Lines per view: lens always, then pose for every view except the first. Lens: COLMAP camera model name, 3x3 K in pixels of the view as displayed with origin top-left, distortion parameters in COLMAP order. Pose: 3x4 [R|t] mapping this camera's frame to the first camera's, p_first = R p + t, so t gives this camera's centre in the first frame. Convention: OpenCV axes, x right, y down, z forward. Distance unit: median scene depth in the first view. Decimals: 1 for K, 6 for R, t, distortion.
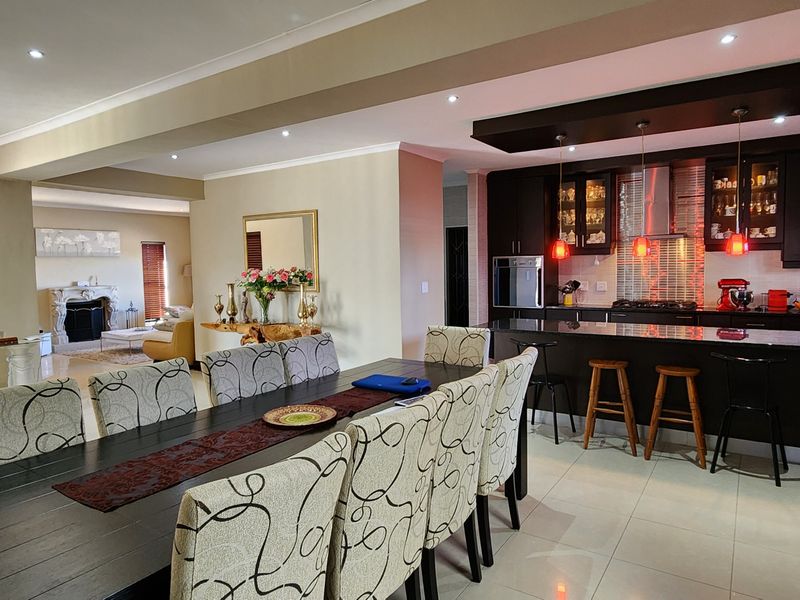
lens RADIAL K [[532.3, 0, 400.0], [0, 532.3, 300.0], [0, 0, 1]] dist [0.000915, -0.001509]
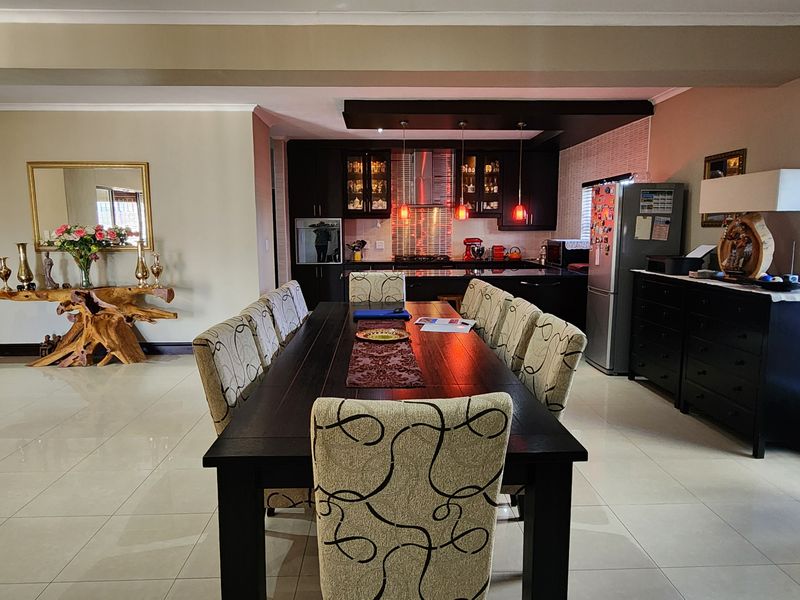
lens RADIAL K [[532.3, 0, 400.0], [0, 532.3, 300.0], [0, 0, 1]] dist [0.000915, -0.001509]
pose [[0.805875, -0.066143, 0.588379, -0.360229], [0.028962, 0.996955, 0.072405, 0.015772], [-0.591377, -0.041309, 0.805337, -0.023987]]
